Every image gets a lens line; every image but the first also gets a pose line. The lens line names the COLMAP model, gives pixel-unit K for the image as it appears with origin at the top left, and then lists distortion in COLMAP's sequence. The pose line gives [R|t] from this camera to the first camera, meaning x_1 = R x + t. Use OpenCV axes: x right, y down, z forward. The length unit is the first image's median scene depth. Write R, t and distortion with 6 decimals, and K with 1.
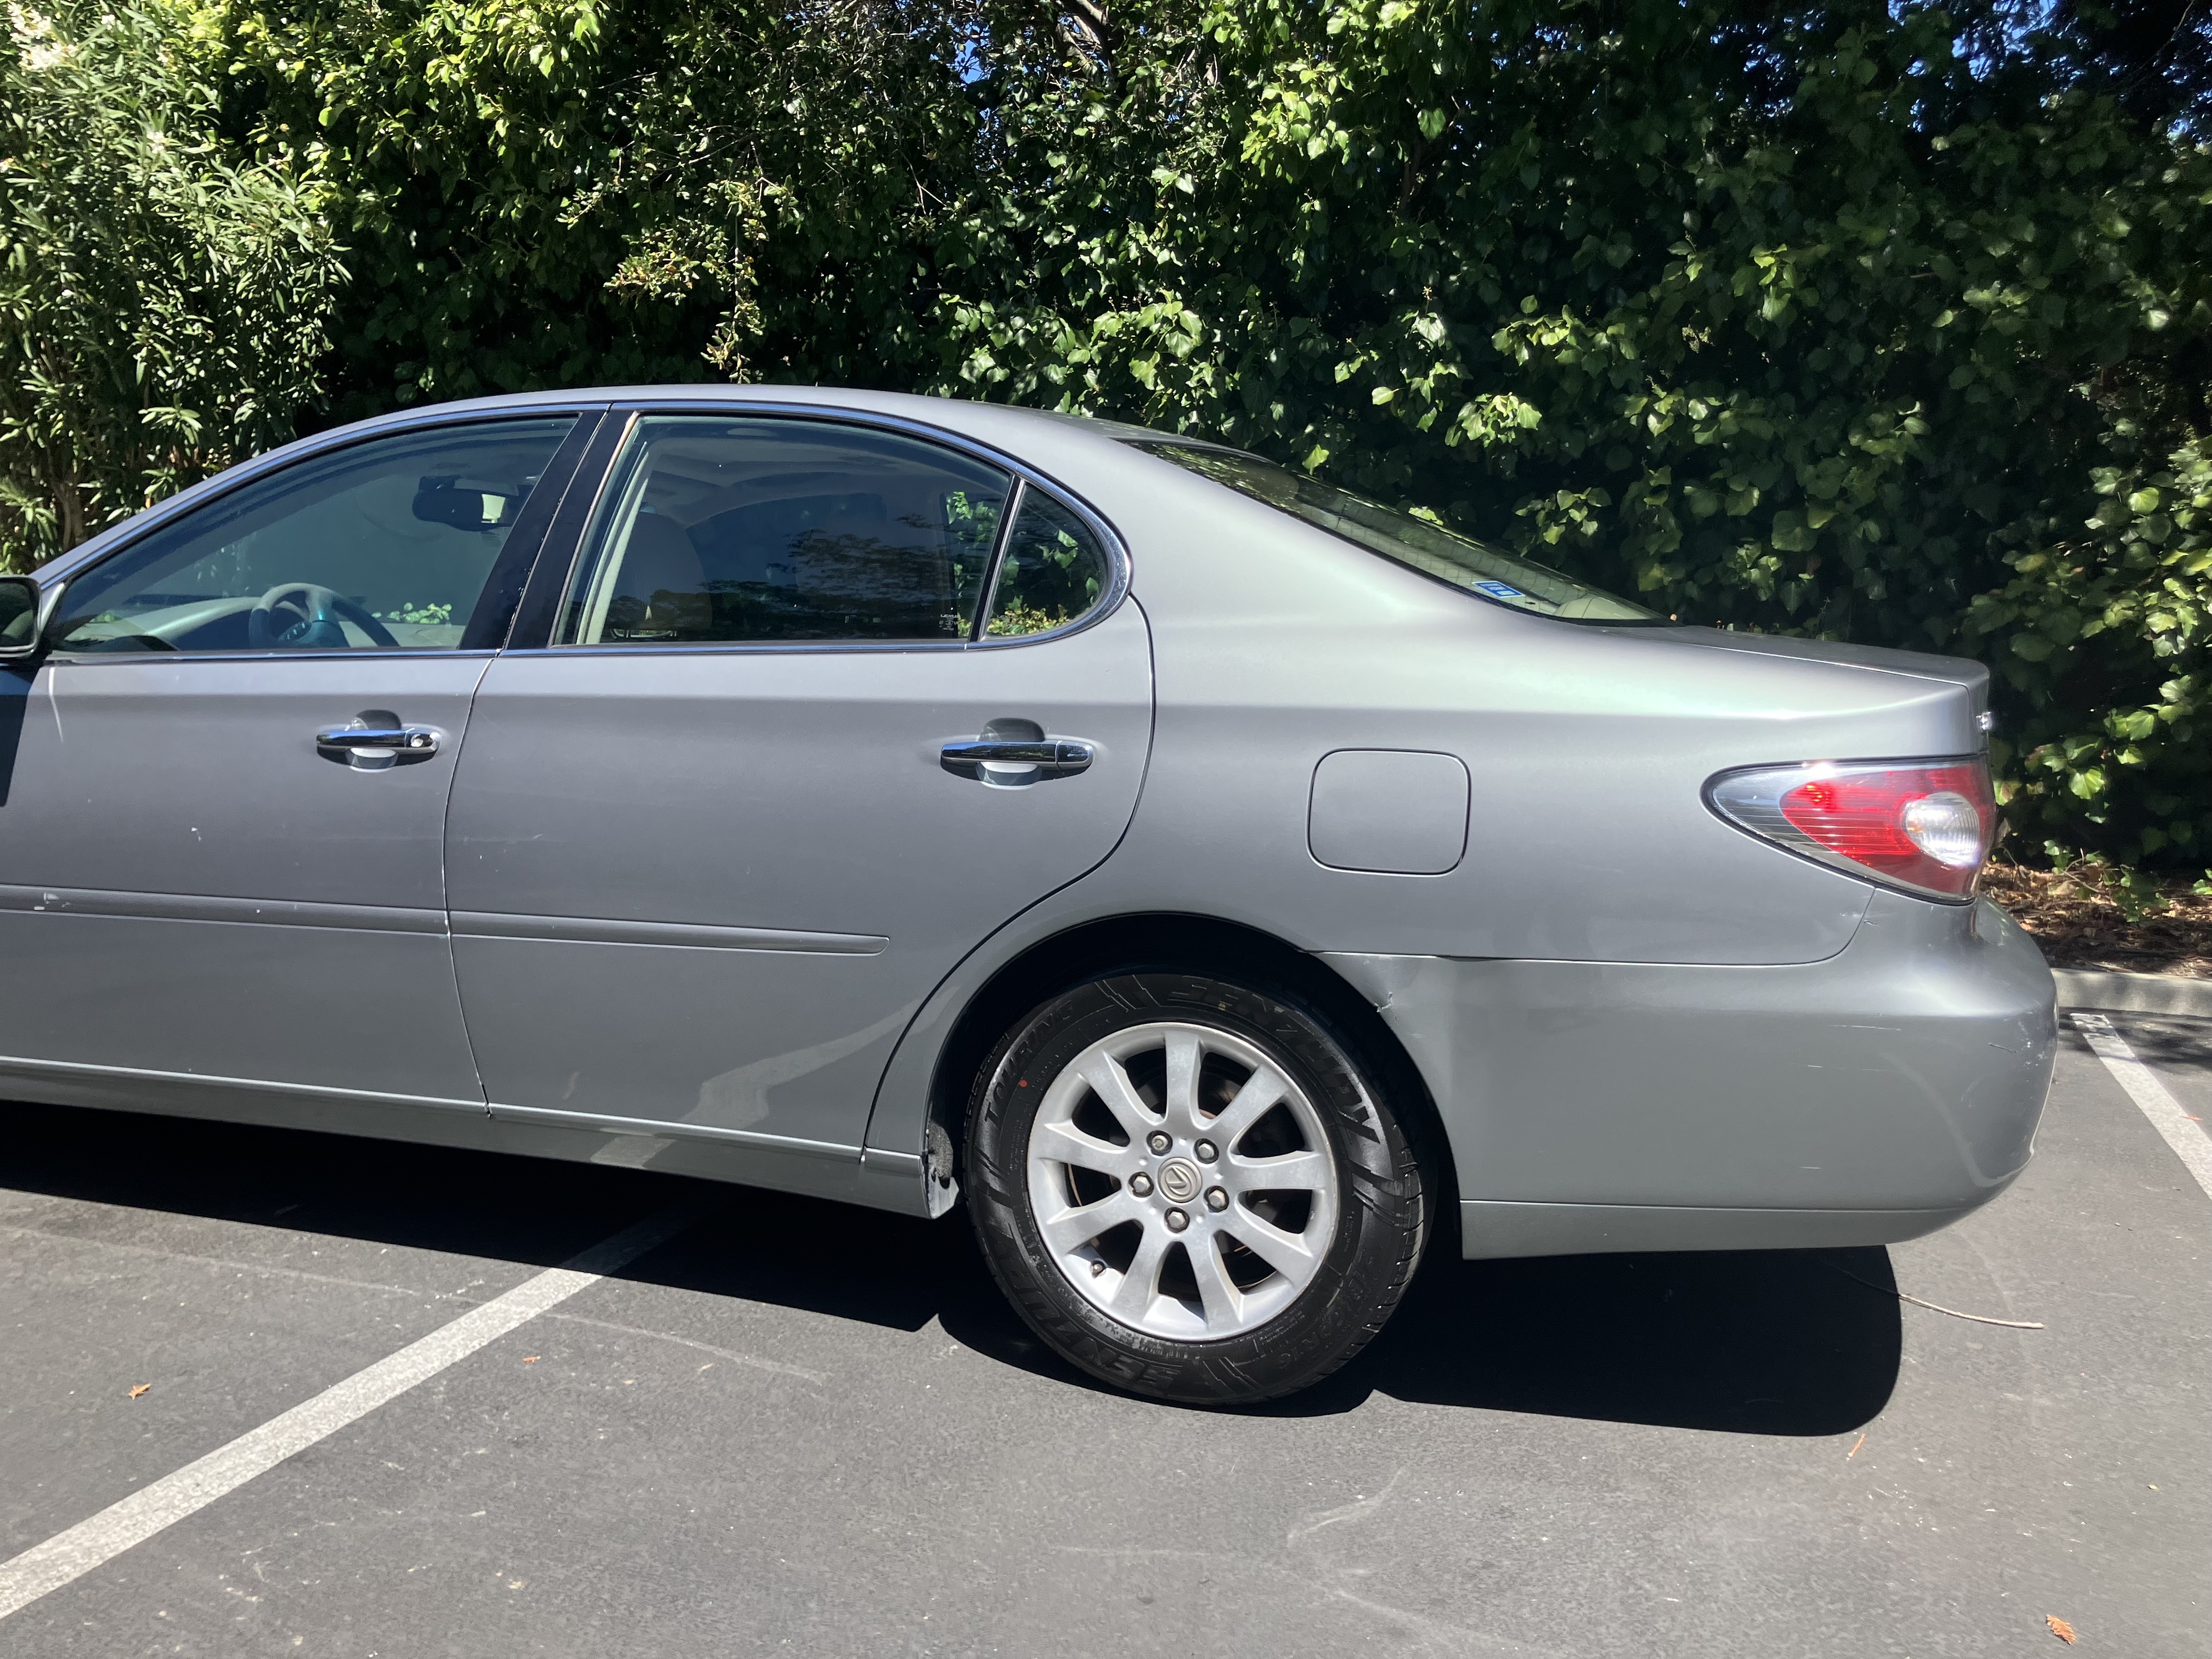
lens RADIAL K [[1840.0, 0, 1106.0], [0, 1840.0, 829.5], [0, 0, 1]] dist [0.008305, -0.008708]
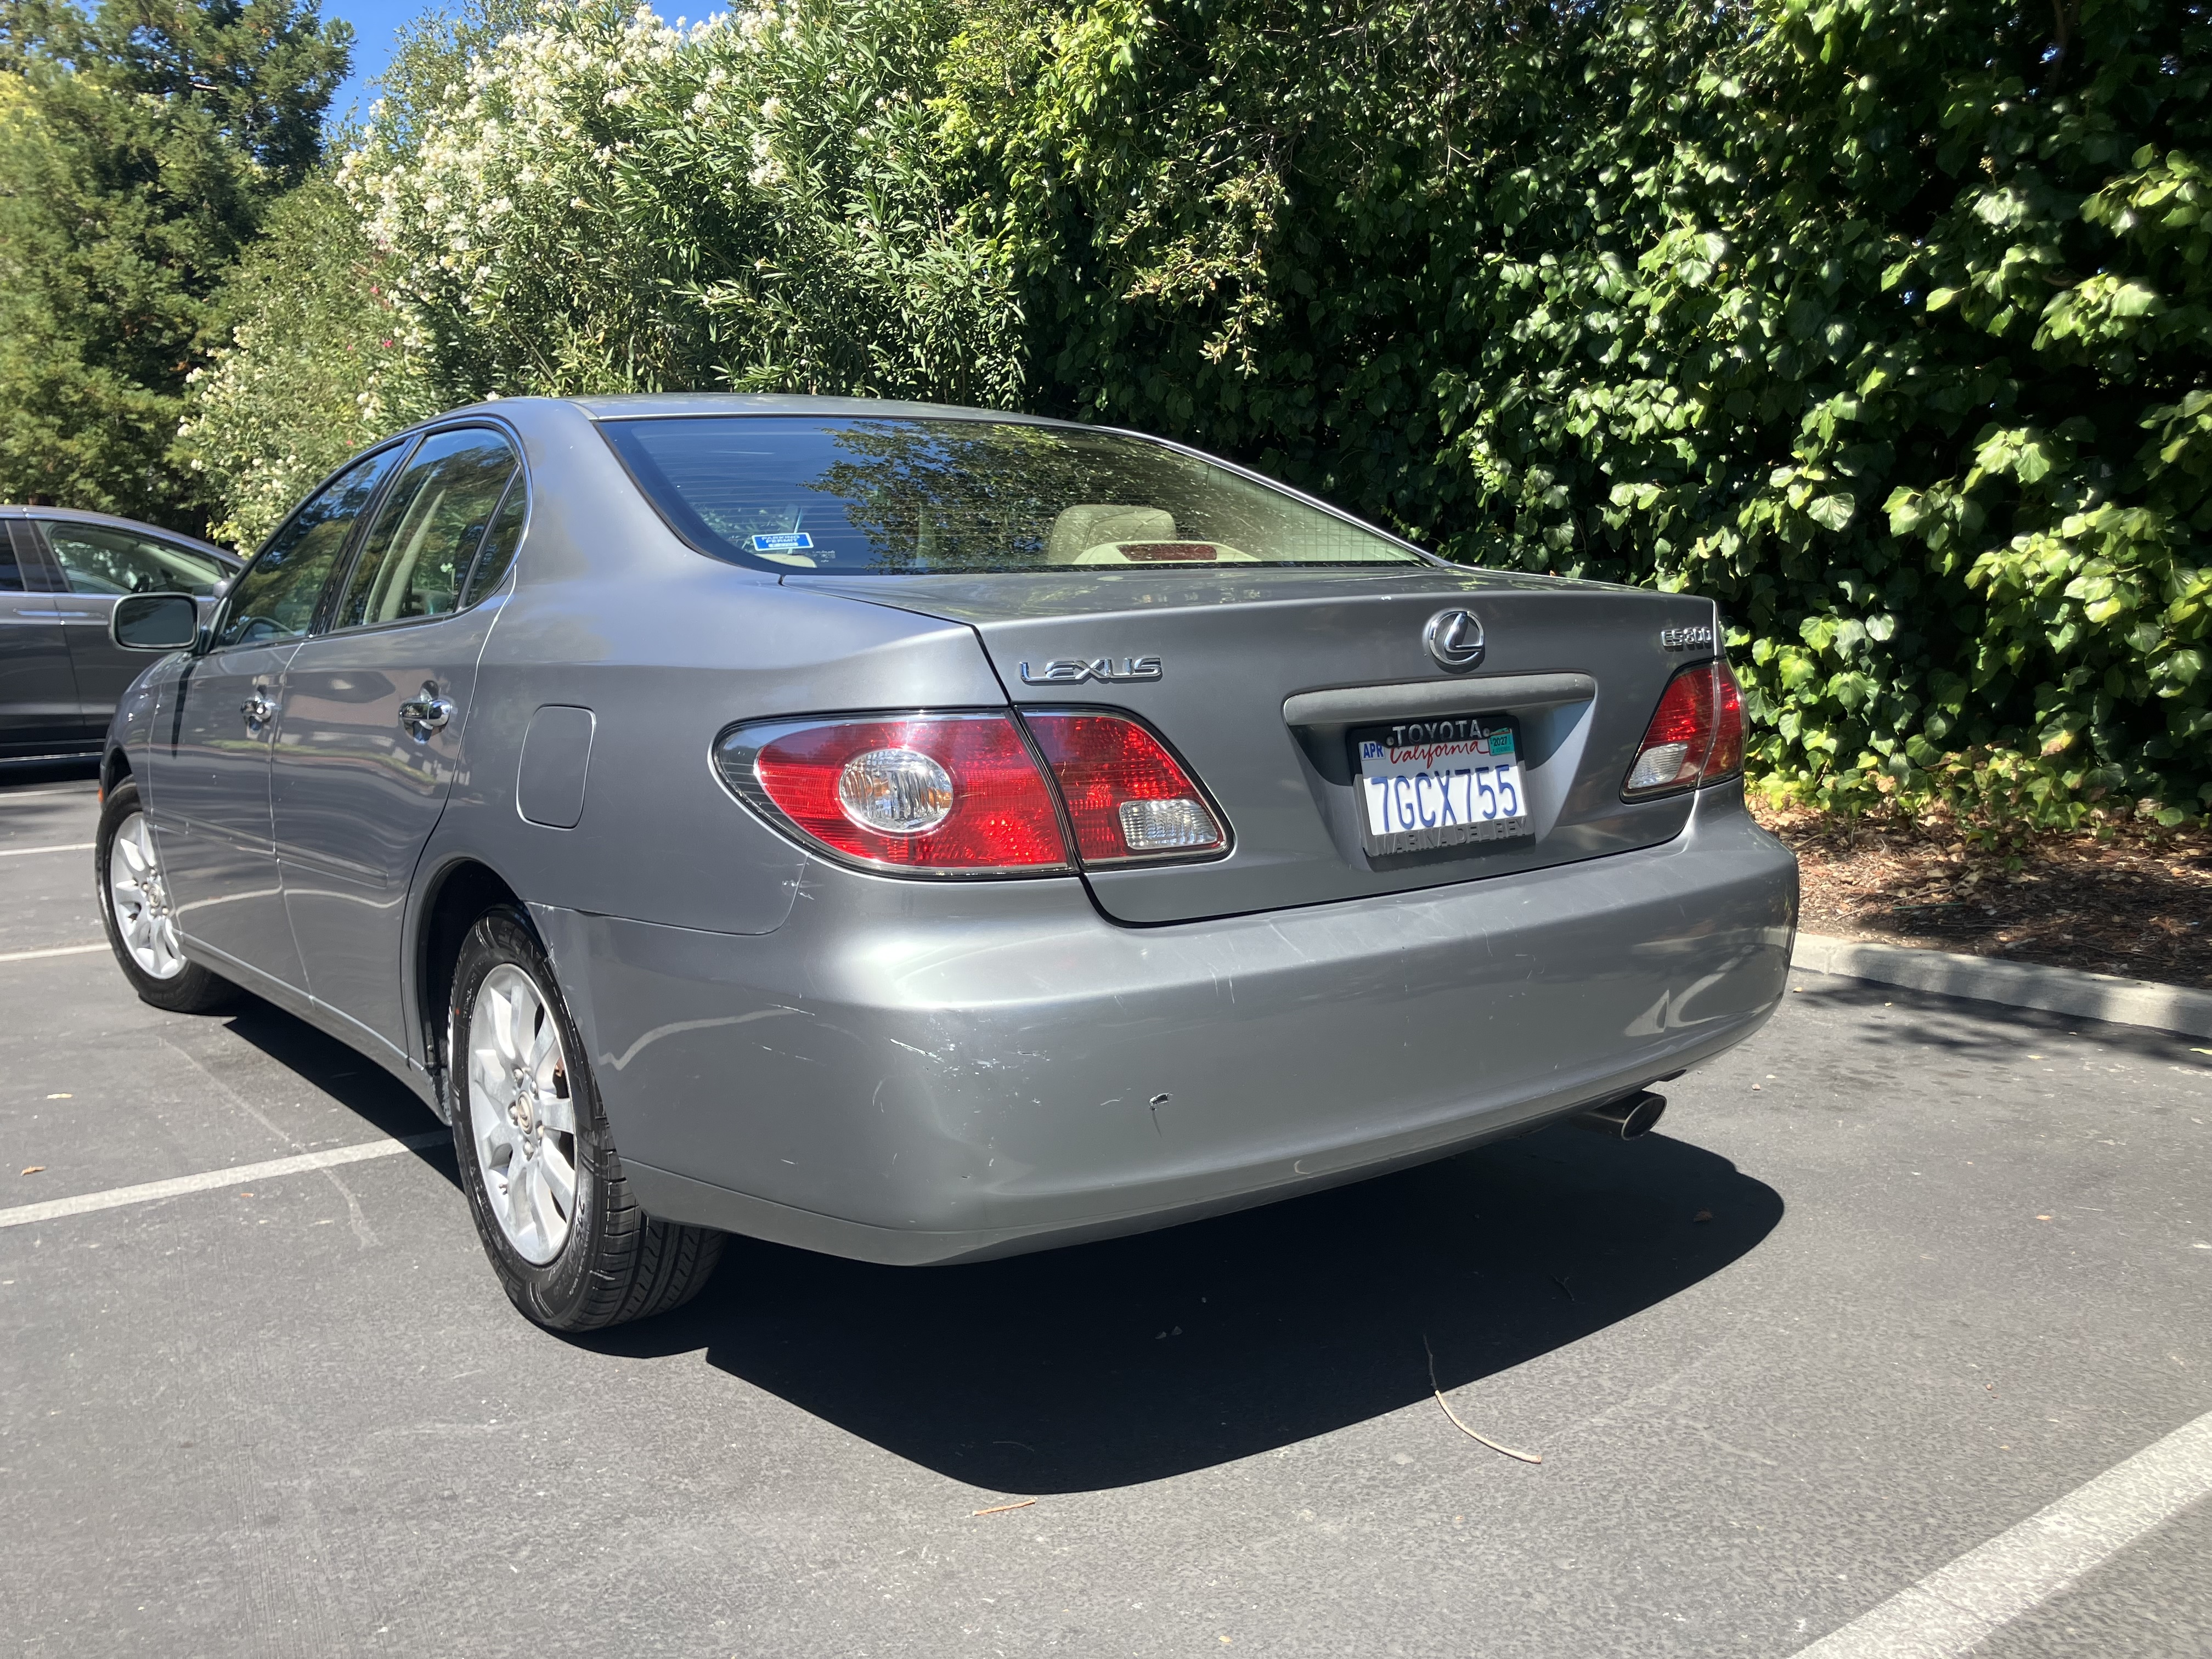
lens RADIAL K [[1840.7, 0, 1060.6], [0, 1840.7, 817.0], [0, 0, 1]] dist [-0.003370, 0.006060]
pose [[0.815327, 0.024662, -0.578476, 0.312535], [-0.027032, 0.999624, 0.004517, 0.002594], [0.578370, 0.011954, 0.815687, 0.105651]]
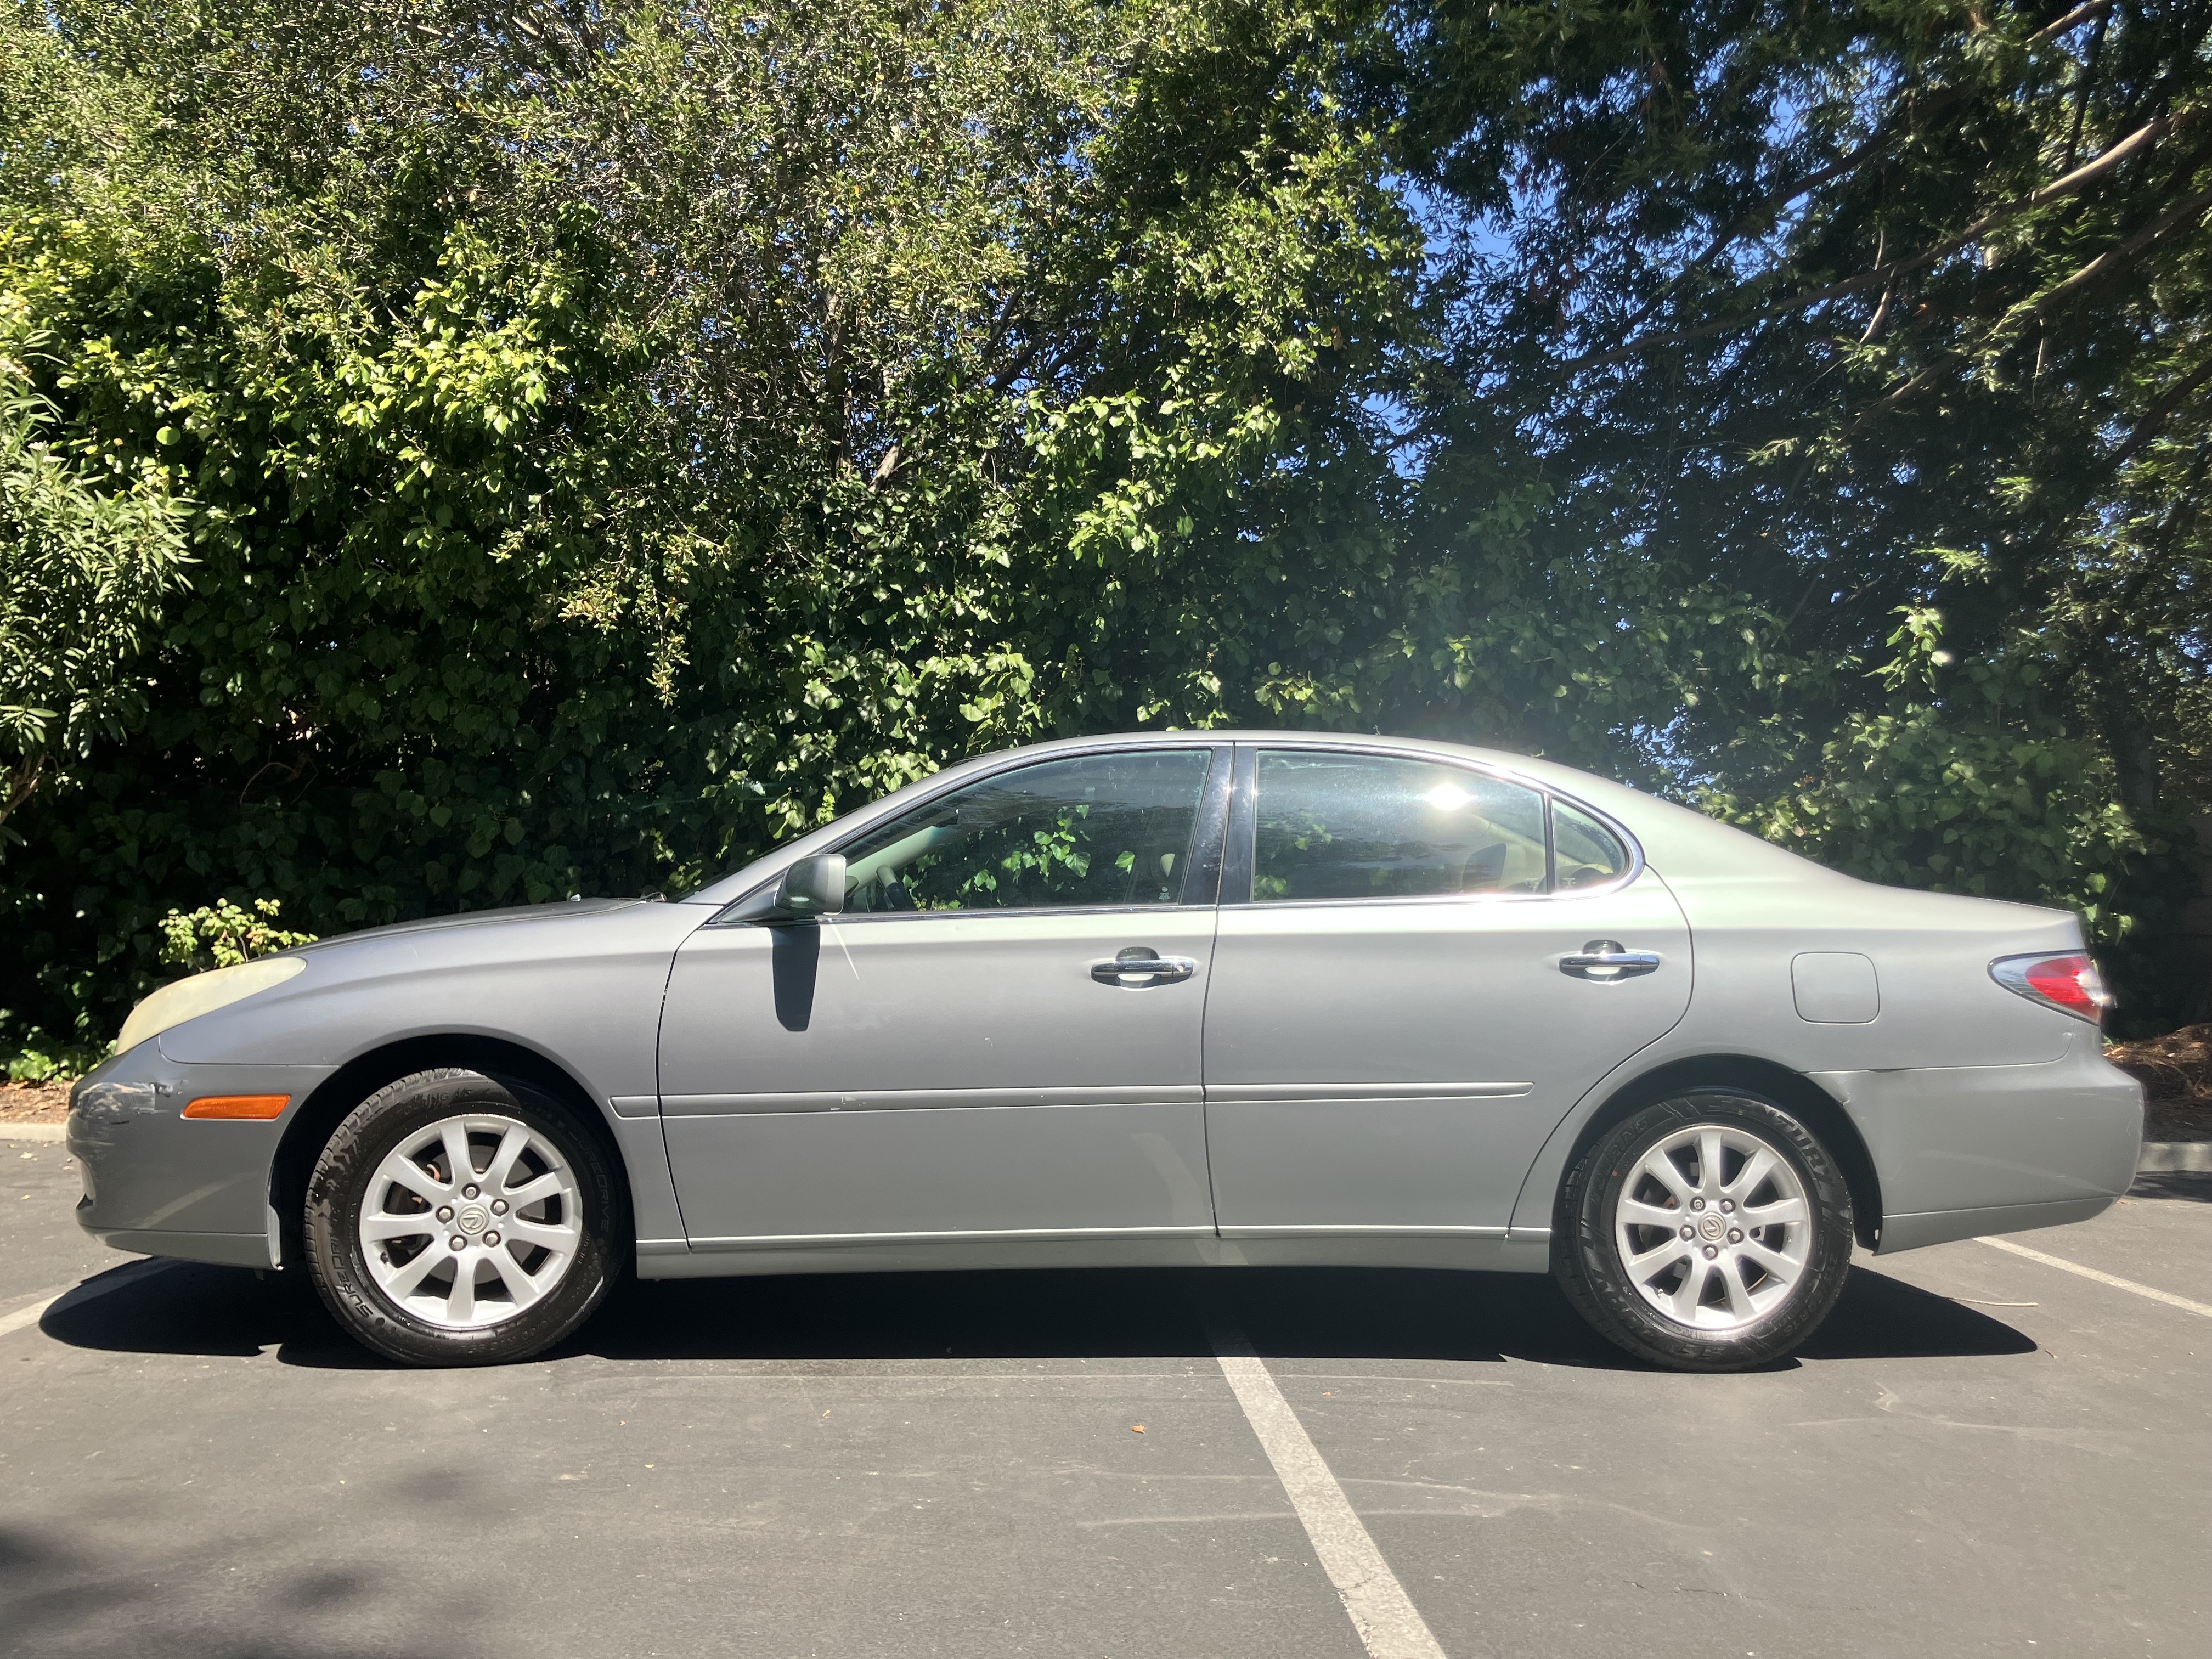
lens RADIAL K [[1806.0, 0, 1106.0], [0, 1806.0, 829.5], [0, 0, 1]] dist [0.105843, -0.295891]
pose [[0.926173, 0.011043, 0.376938, -0.363654], [0.052906, 0.985879, -0.158880, 0.025389], [-0.373370, 0.167092, 0.912510, -0.107395]]
